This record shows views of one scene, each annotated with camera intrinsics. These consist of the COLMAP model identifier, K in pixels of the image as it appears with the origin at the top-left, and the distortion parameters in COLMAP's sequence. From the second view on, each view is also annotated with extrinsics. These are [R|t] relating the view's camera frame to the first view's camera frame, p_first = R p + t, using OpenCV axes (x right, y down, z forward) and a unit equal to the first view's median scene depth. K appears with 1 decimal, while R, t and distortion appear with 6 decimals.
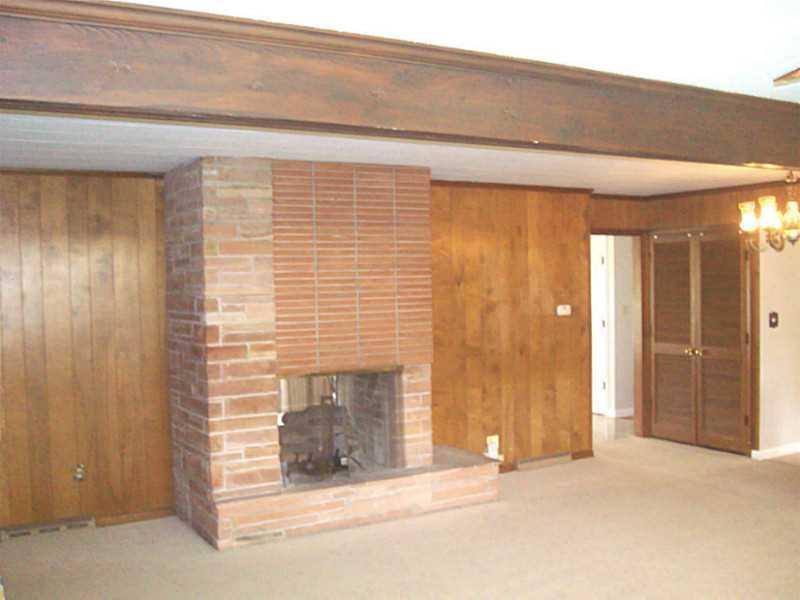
lens RADIAL K [[854.5, 0, 398.5], [0, 854.5, 301.5], [0, 0, 1]] dist [-0.114153, 0.000000]
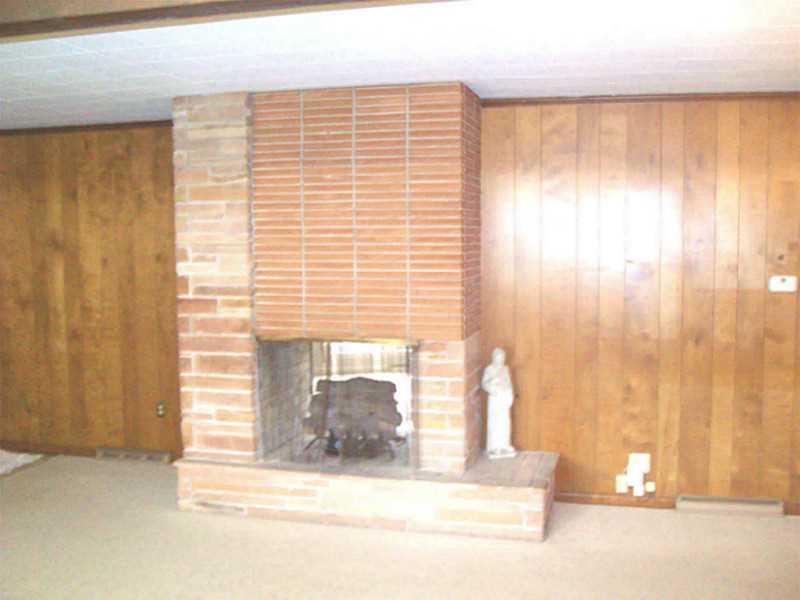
lens RADIAL K [[854.5, 0, 399.7], [0, 854.5, 298.9], [0, 0, 1]] dist [-0.114153, 0.000000]
pose [[0.709804, 0.070543, -0.700858, 0.572803], [-0.029597, 0.997081, 0.070383, -0.018697], [0.703777, -0.029215, 0.709820, 0.458916]]
